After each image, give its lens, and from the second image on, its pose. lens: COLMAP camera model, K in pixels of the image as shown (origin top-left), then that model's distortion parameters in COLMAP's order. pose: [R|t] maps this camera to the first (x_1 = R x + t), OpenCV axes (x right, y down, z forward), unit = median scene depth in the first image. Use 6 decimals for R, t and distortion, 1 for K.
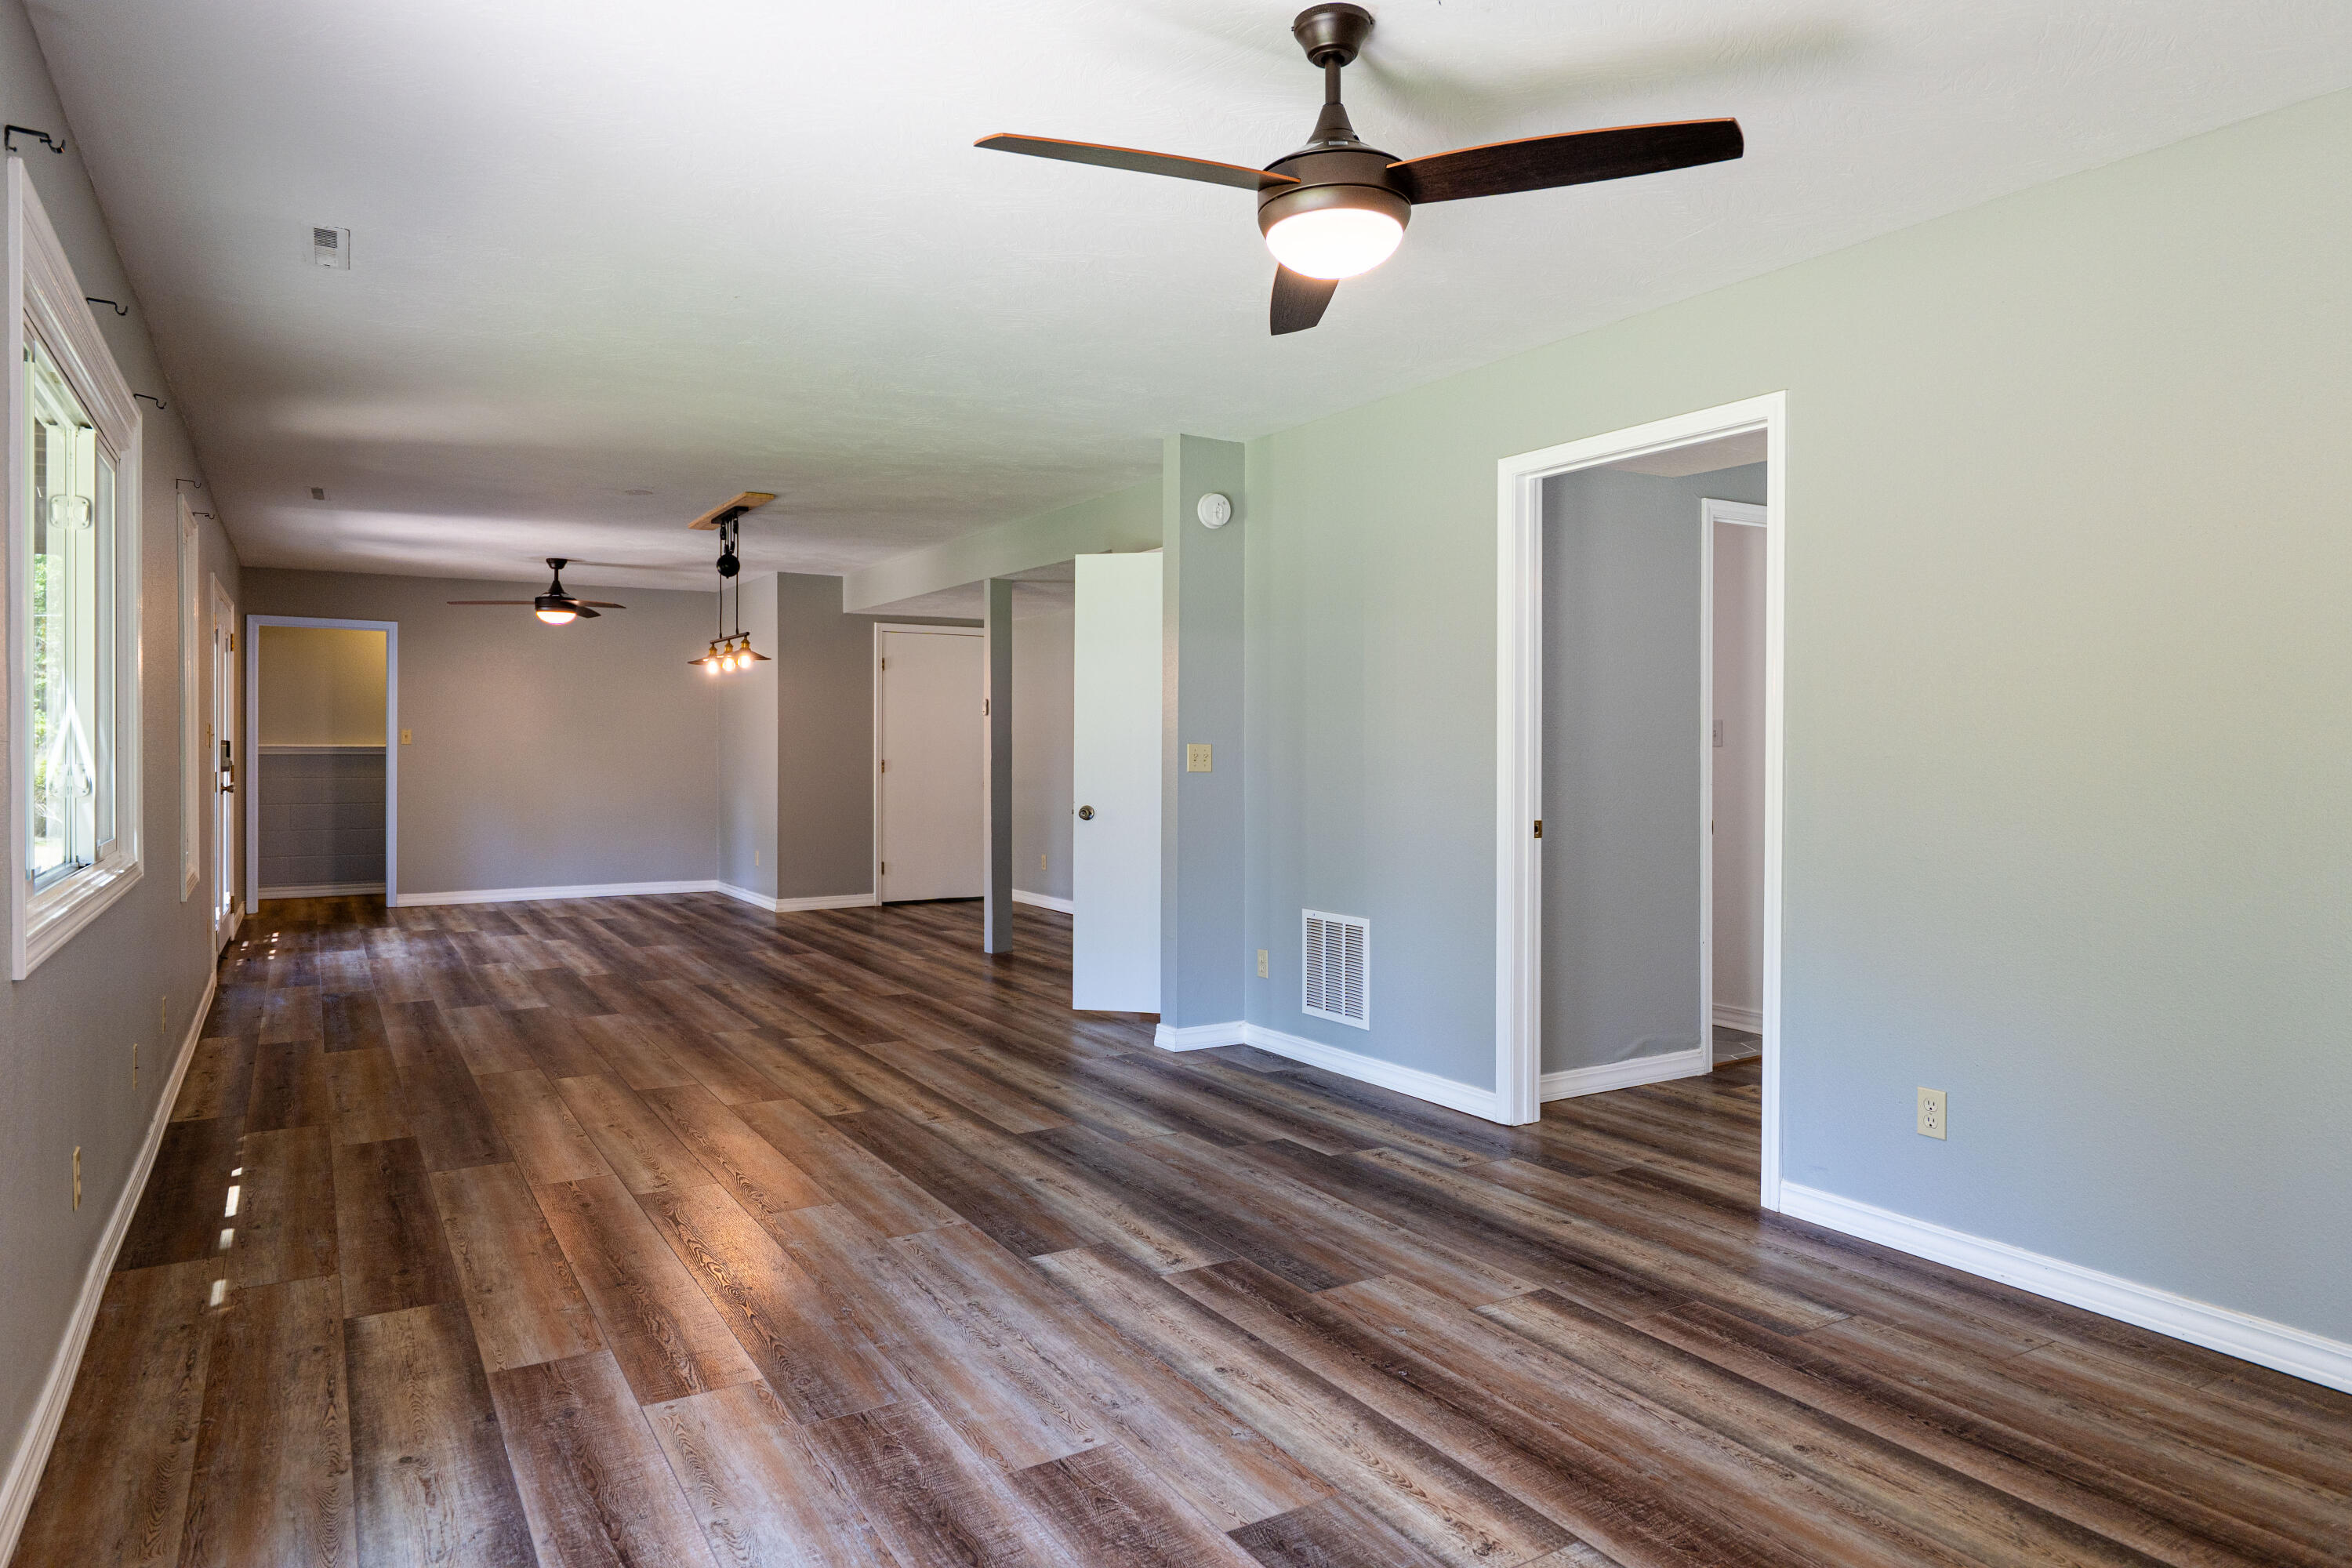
lens RADIAL K [[1448.8, 0, 1158.4], [0, 1448.8, 731.2], [0, 0, 1]] dist [0.000717, 0.000783]
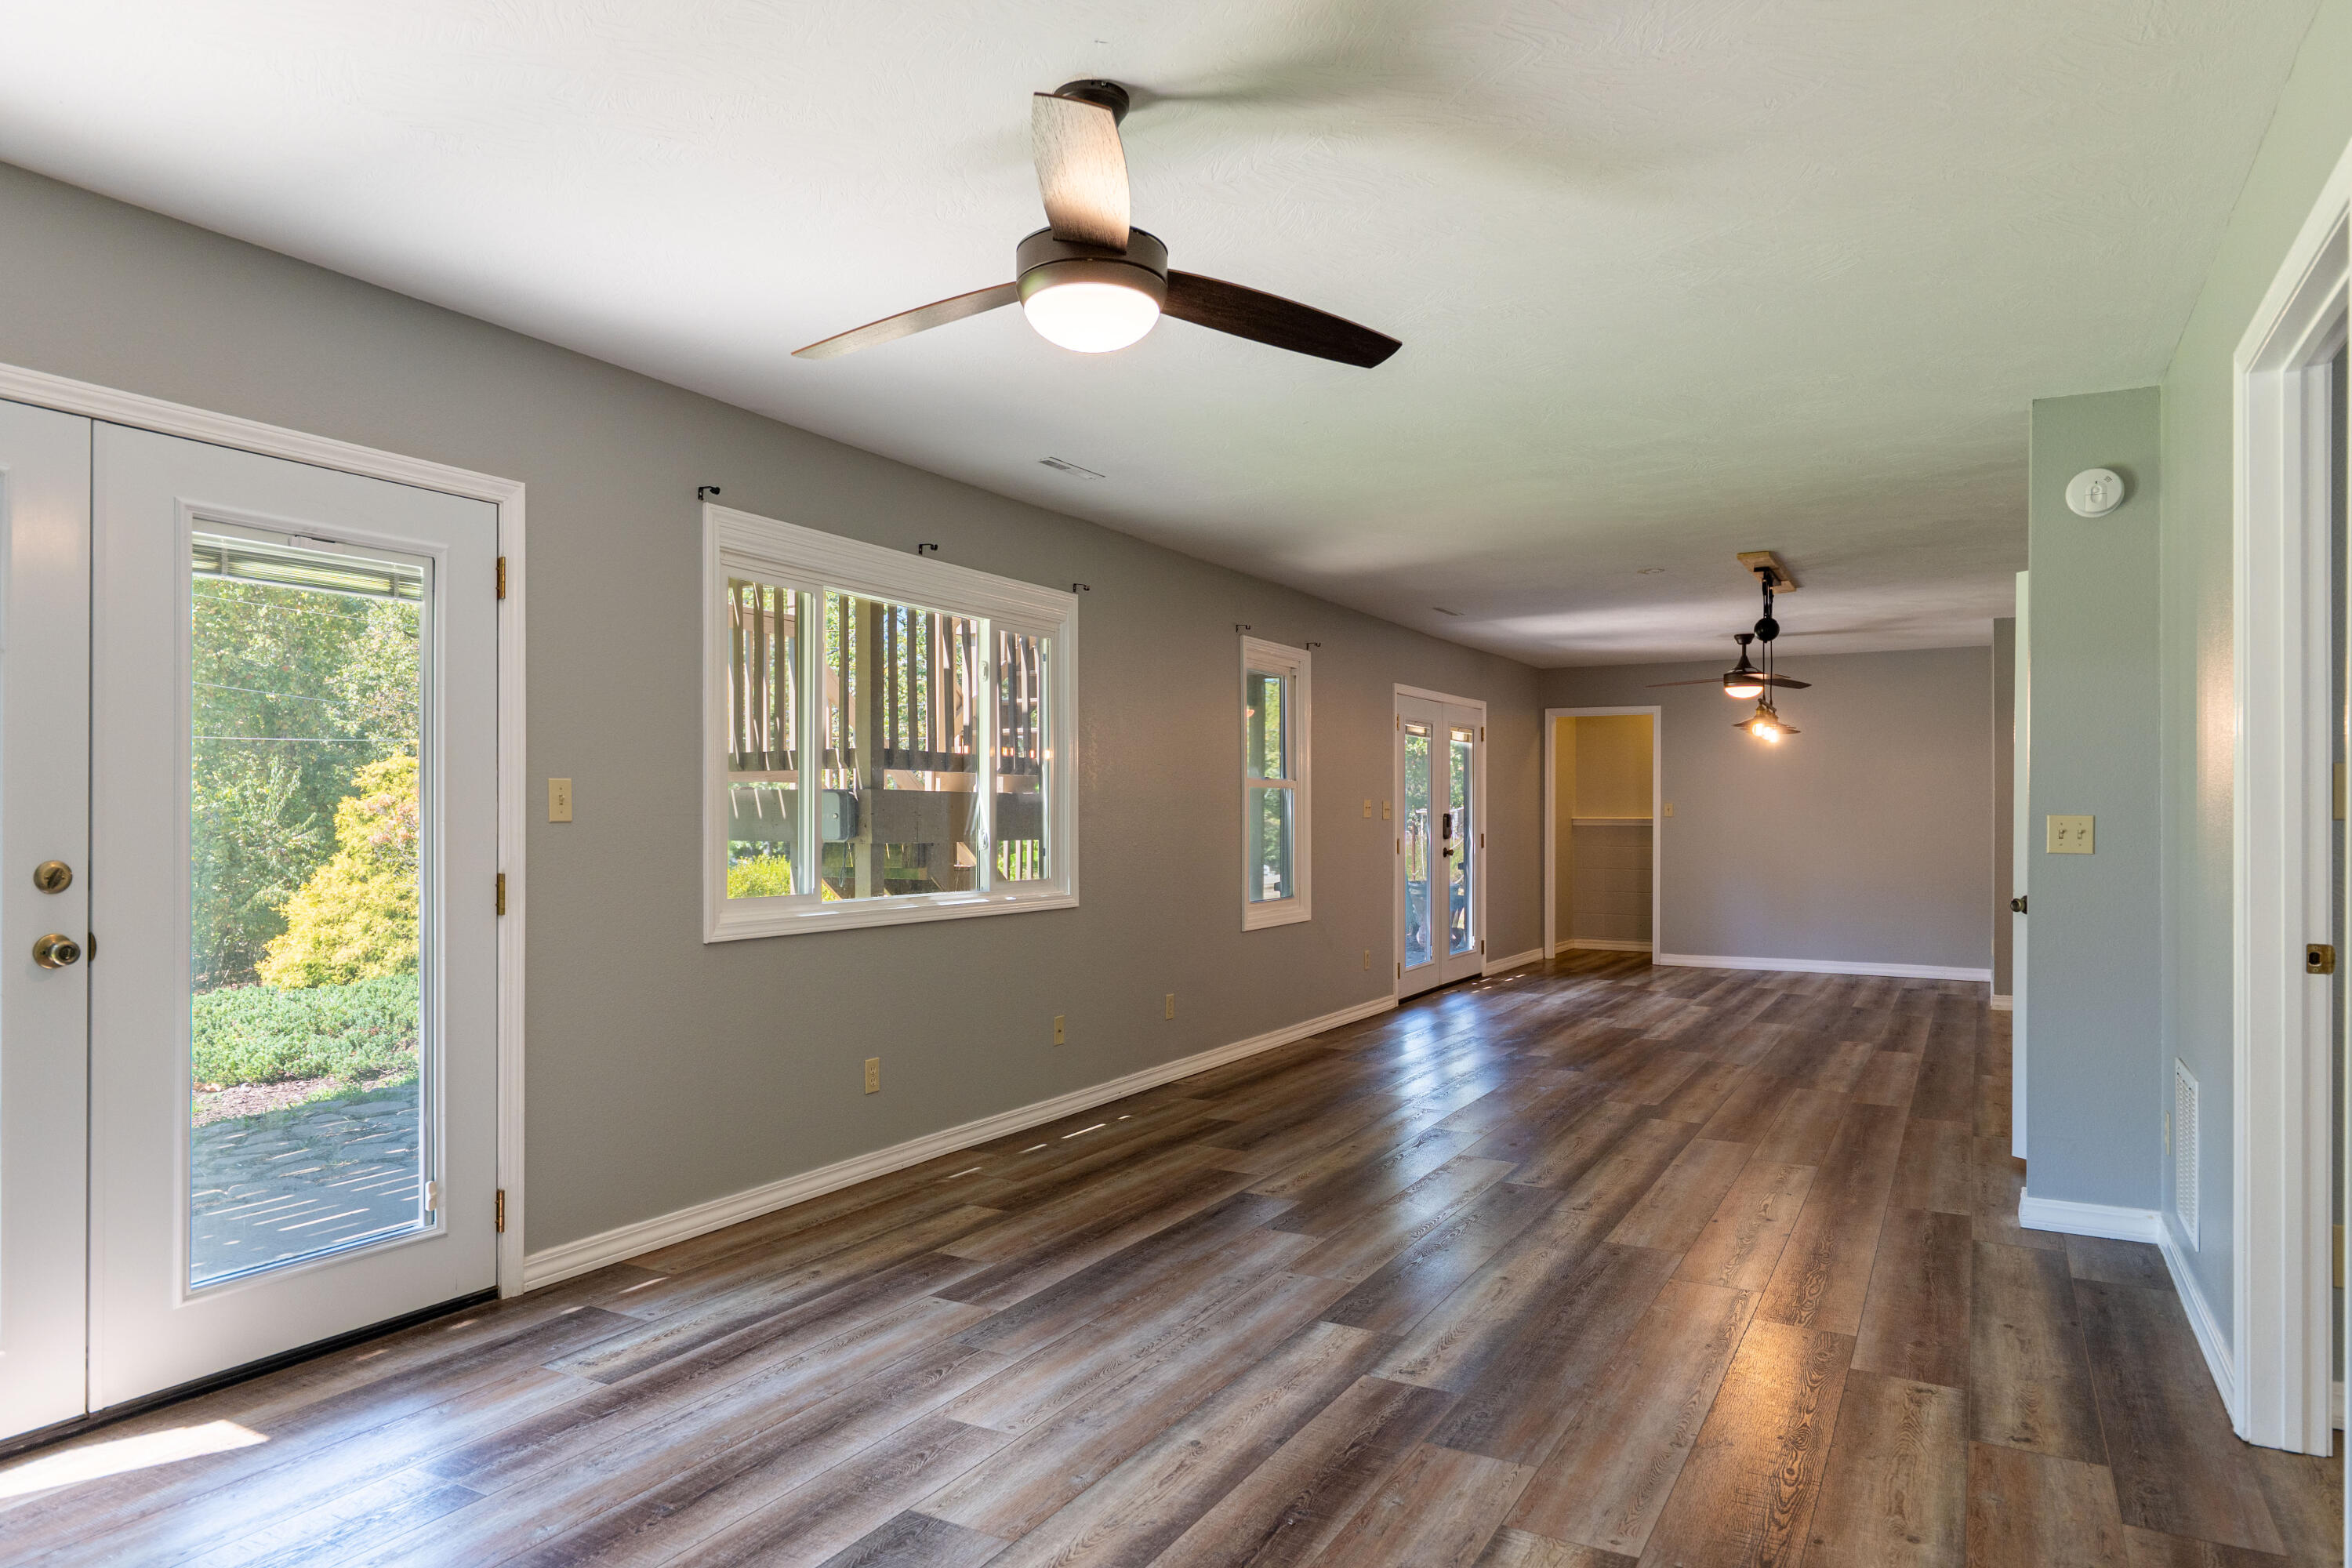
lens RADIAL K [[1448.8, 0, 1161.9], [0, 1448.8, 799.9], [0, 0, 1]] dist [0.000717, 0.000783]
pose [[0.484971, -0.009607, -0.874477, 0.799212], [0.007006, 0.999950, -0.007100, 0.004669], [0.874502, -0.002683, 0.485014, 0.438123]]
